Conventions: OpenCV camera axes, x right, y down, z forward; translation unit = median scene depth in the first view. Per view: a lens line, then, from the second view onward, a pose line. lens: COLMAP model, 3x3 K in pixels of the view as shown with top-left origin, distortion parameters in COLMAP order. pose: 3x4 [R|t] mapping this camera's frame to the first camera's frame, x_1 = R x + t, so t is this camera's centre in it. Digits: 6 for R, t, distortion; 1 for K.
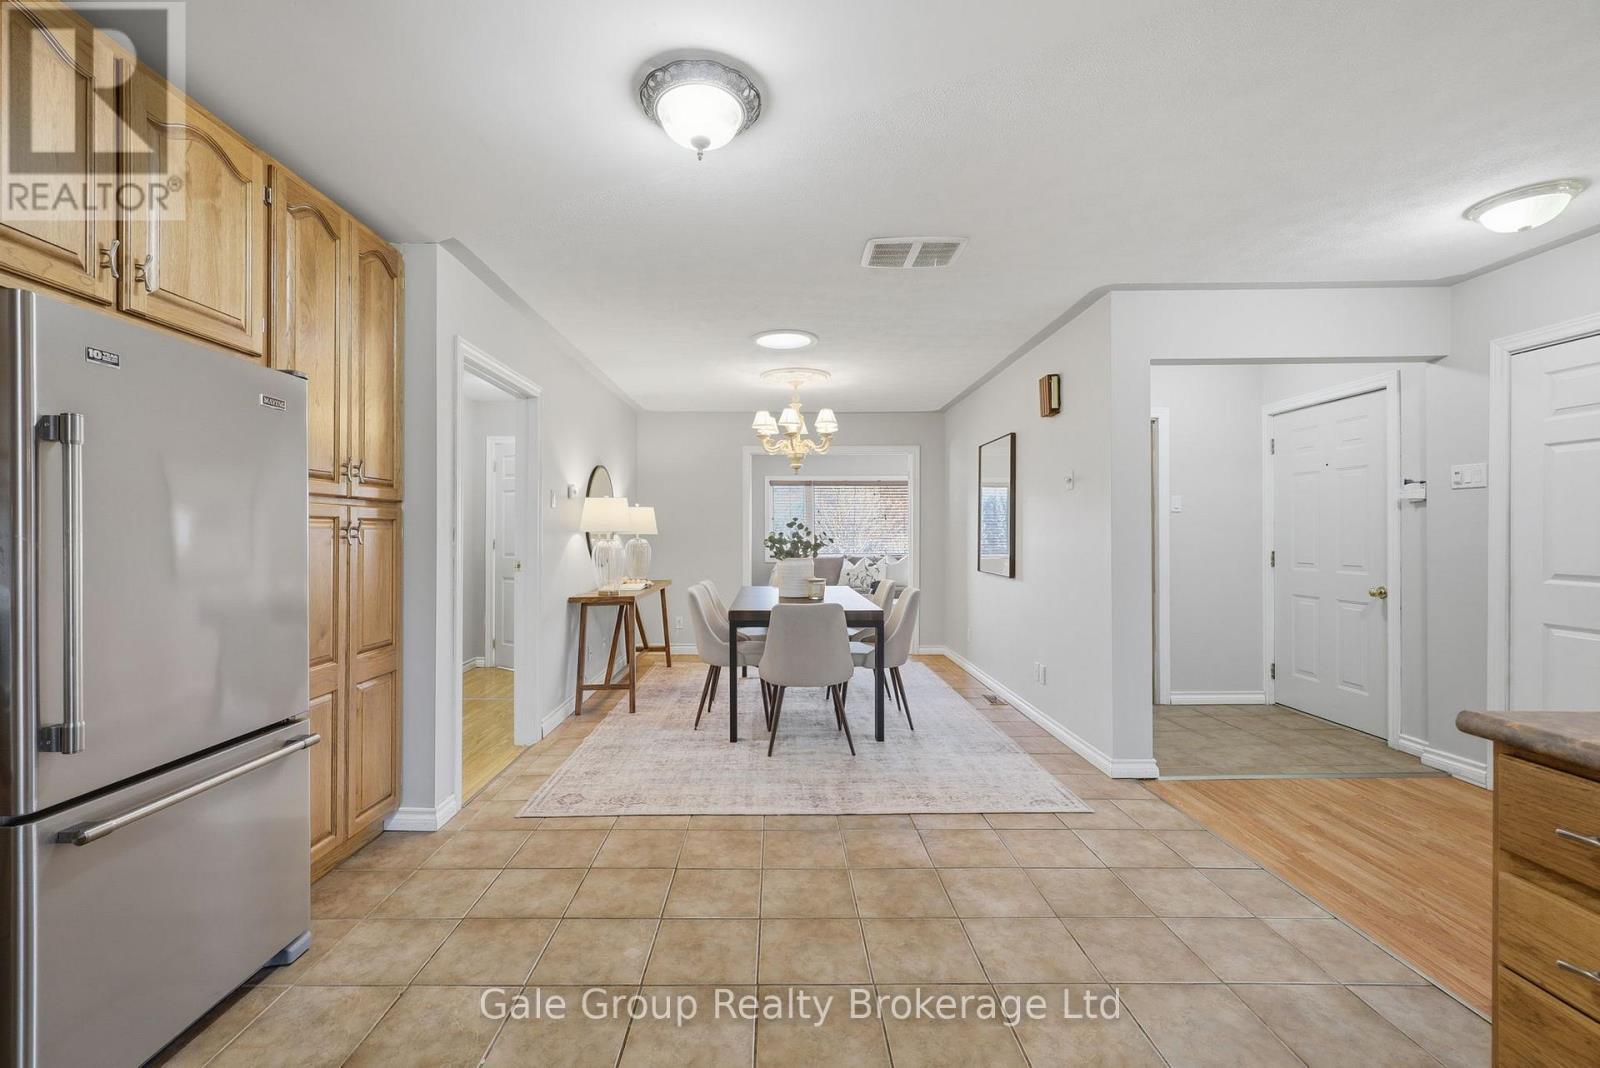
lens RADIAL K [[647.3, 0, 804.2], [0, 647.3, 534.9], [0, 0, 1]] dist [-0.001316, -0.000234]
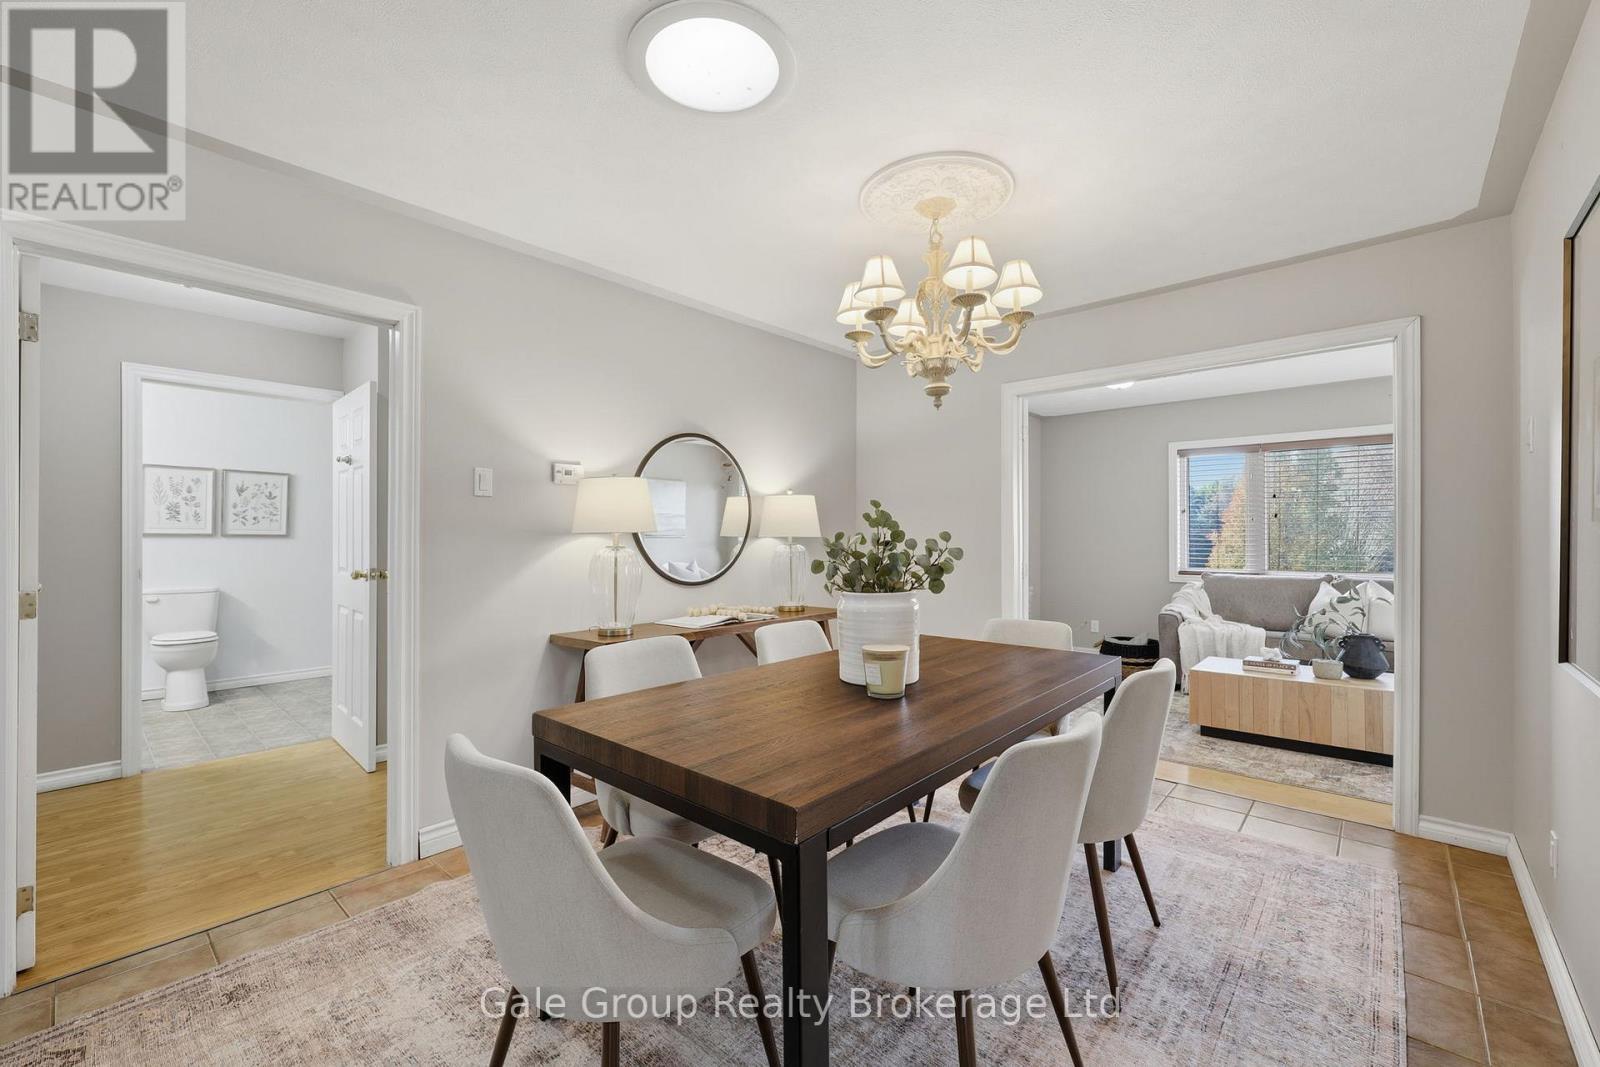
lens RADIAL K [[669.5, 0, 800.0], [0, 669.5, 533.5], [0, 0, 1]] dist [-0.000493, -0.000048]
pose [[0.731871, -0.001428, -0.681441, 0.210255], [-0.001091, 0.999994, -0.003267, -0.001674], [0.681442, 0.003134, 0.731866, 0.509610]]
